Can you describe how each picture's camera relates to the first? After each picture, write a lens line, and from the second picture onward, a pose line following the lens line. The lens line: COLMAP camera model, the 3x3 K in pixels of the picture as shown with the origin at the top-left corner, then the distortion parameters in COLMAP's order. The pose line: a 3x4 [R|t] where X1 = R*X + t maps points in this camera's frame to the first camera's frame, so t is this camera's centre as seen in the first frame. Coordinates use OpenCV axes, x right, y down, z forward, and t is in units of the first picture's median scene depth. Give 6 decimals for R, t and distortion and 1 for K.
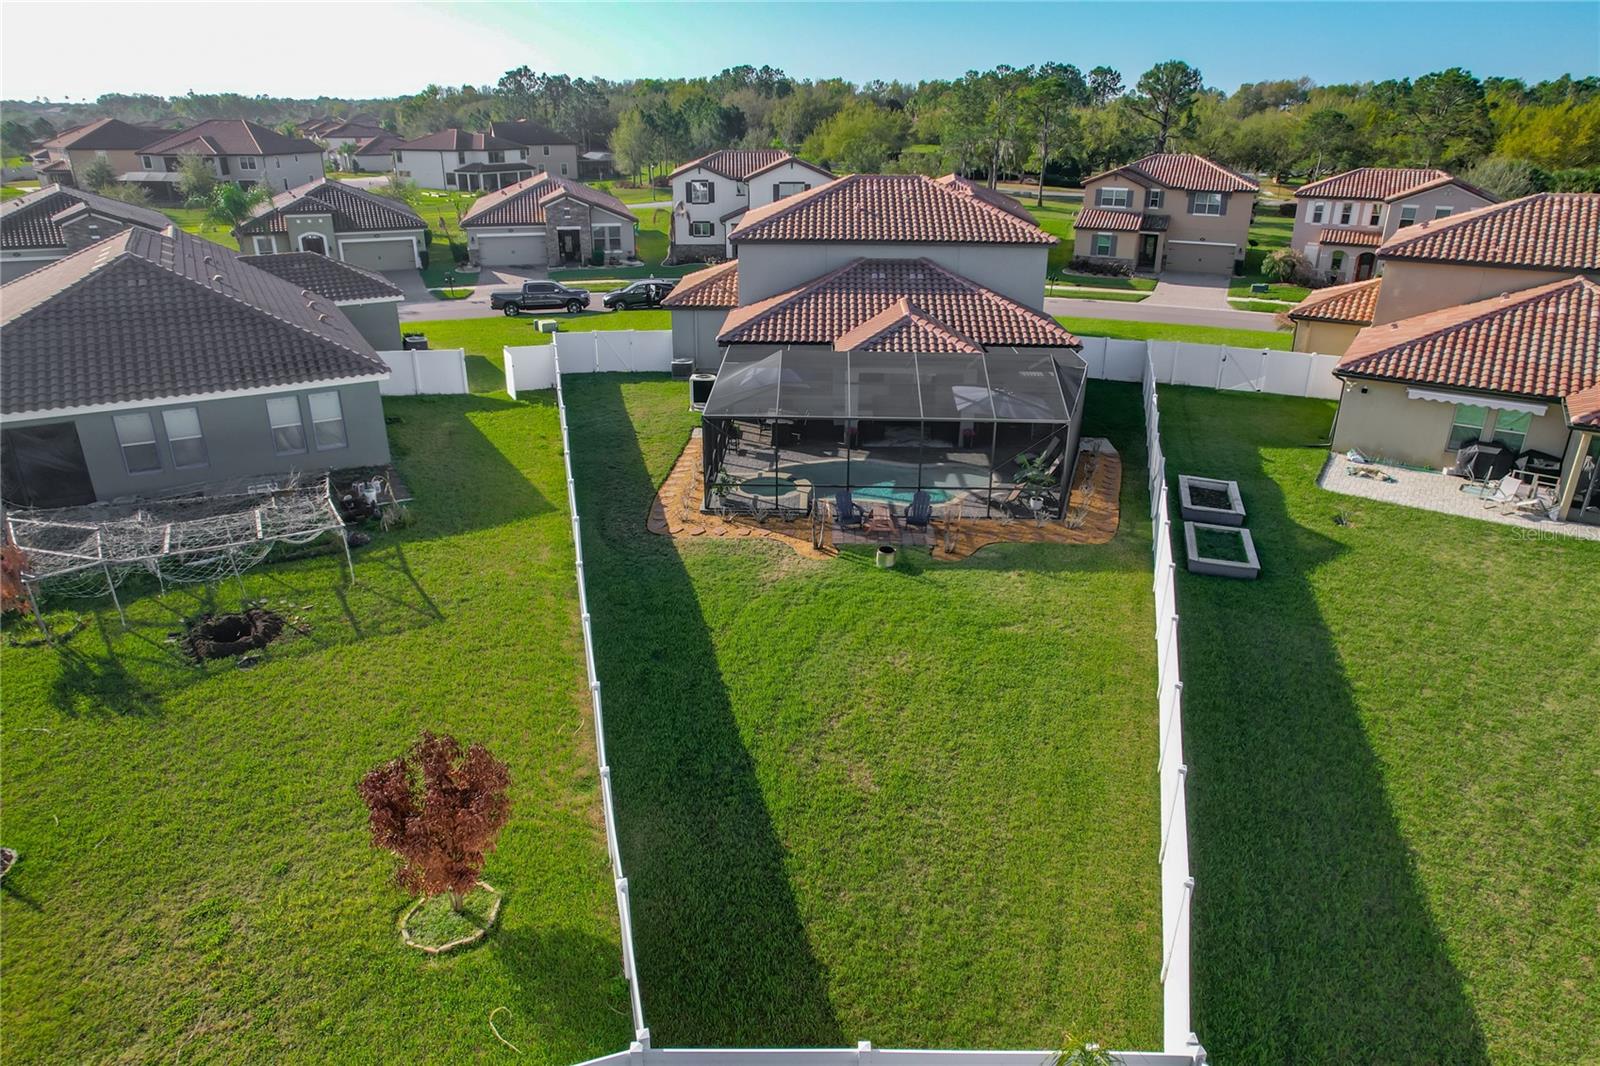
lens RADIAL K [[1022.2, 0, 811.9], [0, 1022.2, 528.8], [0, 0, 1]] dist [-0.090134, 0.091205]
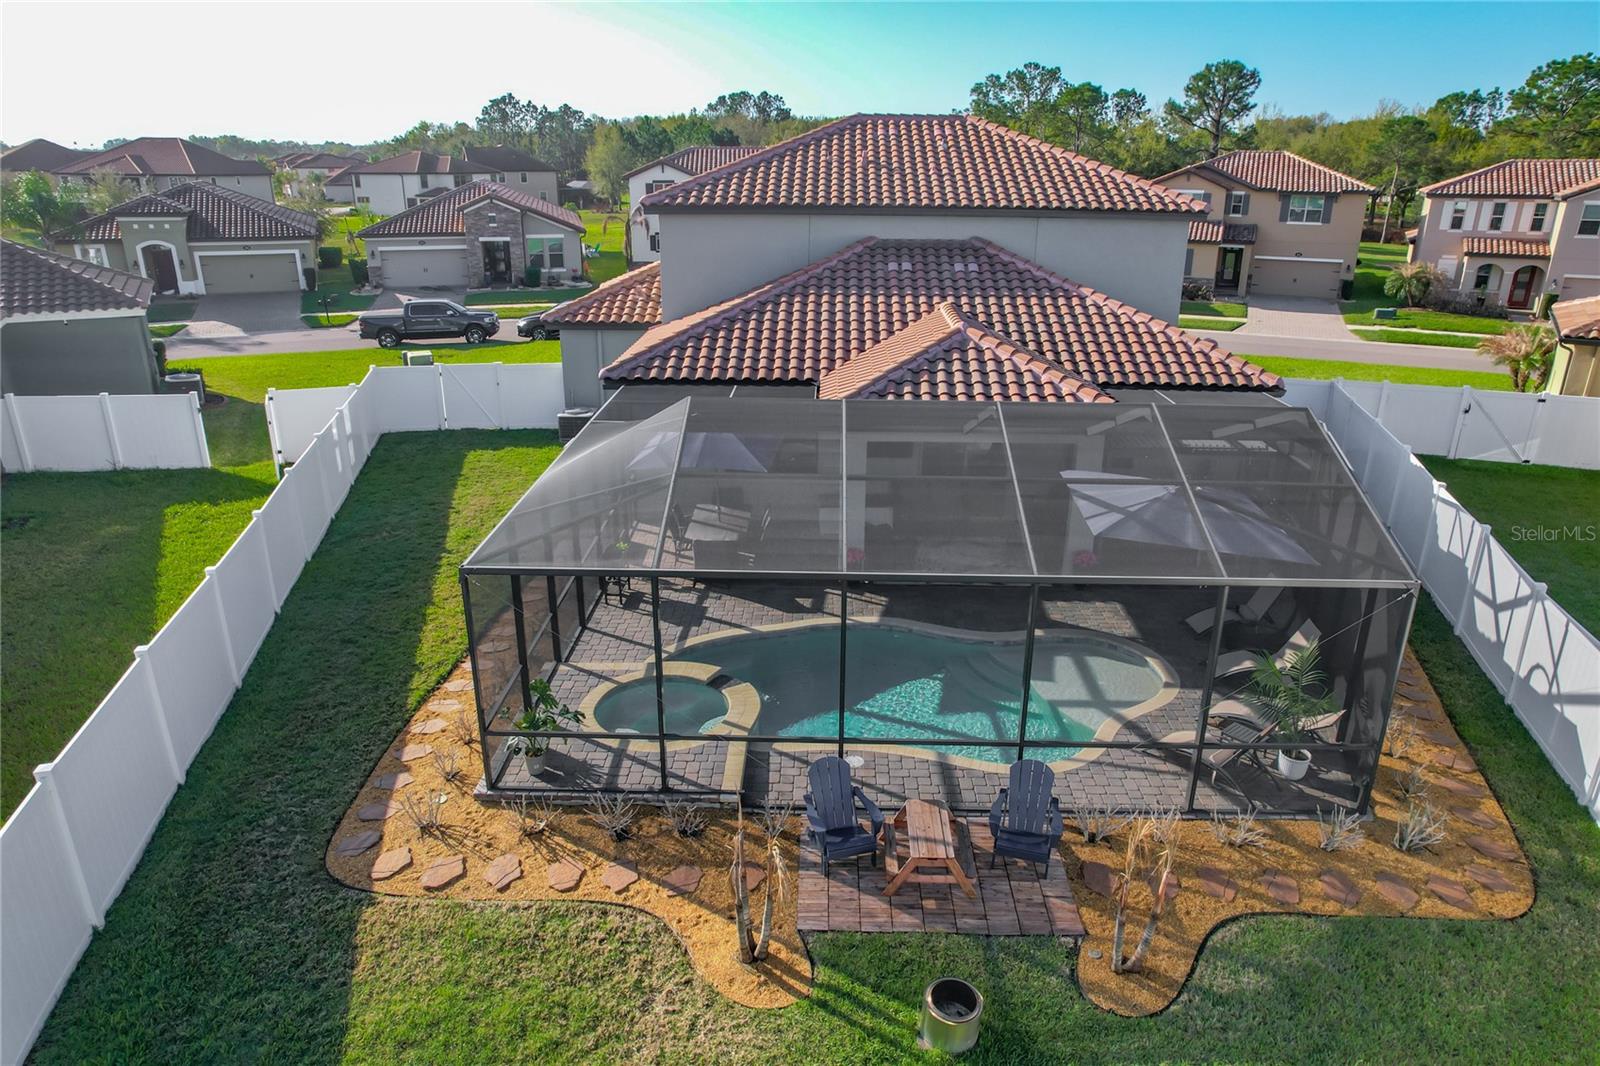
lens RADIAL K [[1019.0, 0, 811.1], [0, 1019.0, 532.8], [0, 0, 1]] dist [-0.079379, 0.073168]
pose [[0.999987, 0.001031, -0.004956, 0.019720], [-0.001216, 0.999296, -0.037496, -0.083046], [0.004914, 0.037502, 0.999284, 0.468057]]
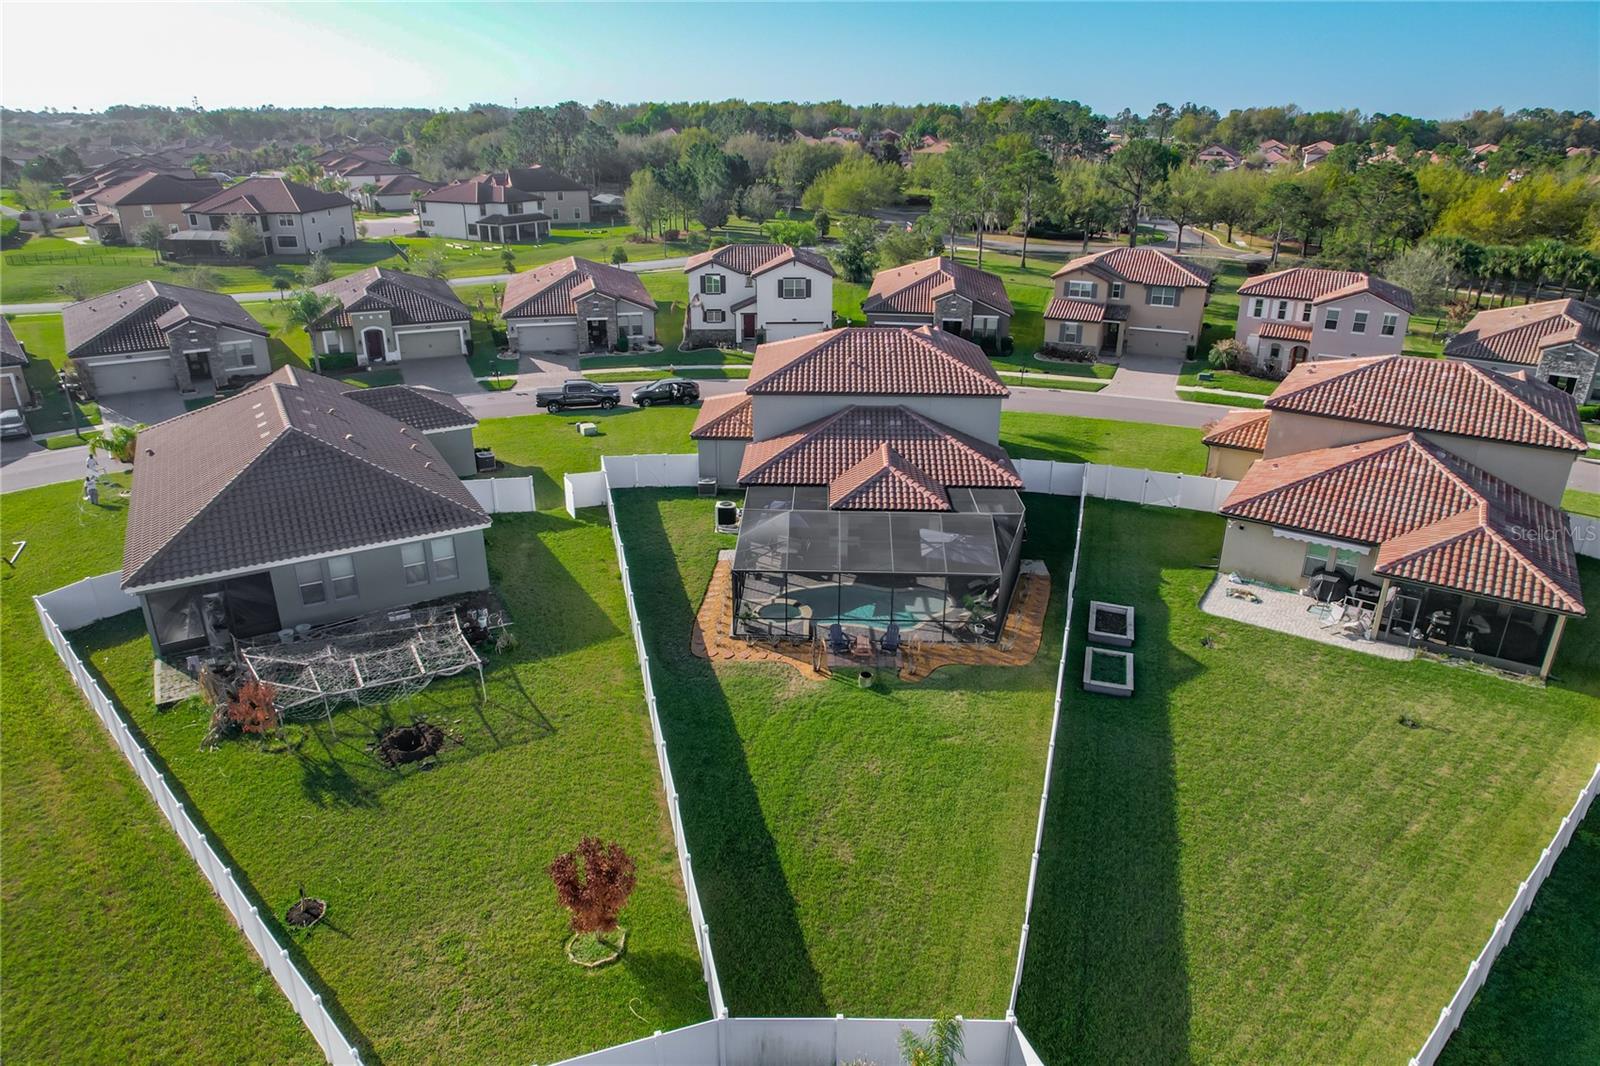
lens RADIAL K [[1019.0, 0, 811.1], [0, 1019.0, 532.8], [0, 0, 1]] dist [-0.079379, 0.073168]
pose [[0.999999, 0.001222, -0.000395, -0.000965], [-0.001222, 0.999999, 0.001019, -0.122513], [0.000397, -0.001019, 0.999999, -0.273227]]
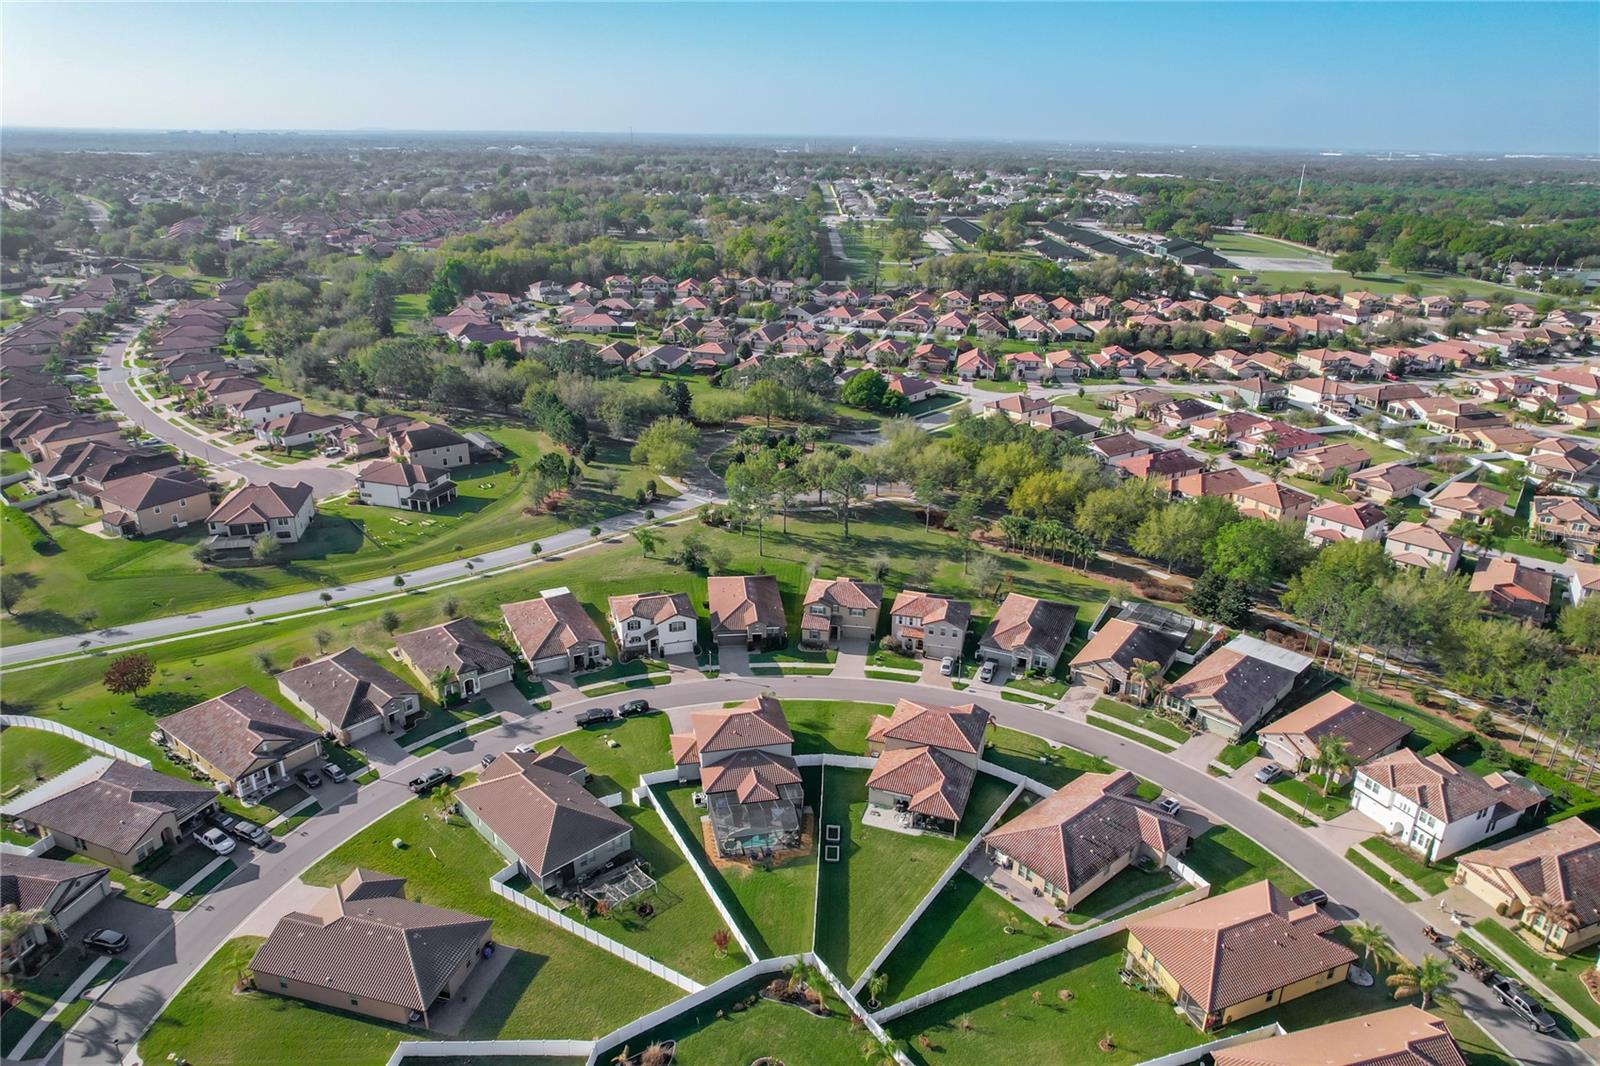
lens RADIAL K [[1019.0, 0, 811.1], [0, 1019.0, 532.8], [0, 0, 1]] dist [-0.079379, 0.073168]
pose [[0.970935, -0.082229, 0.224776, -0.461563], [0.082987, 0.996532, 0.006088, -1.099467], [-0.224497, 0.012742, 0.974391, -2.624795]]
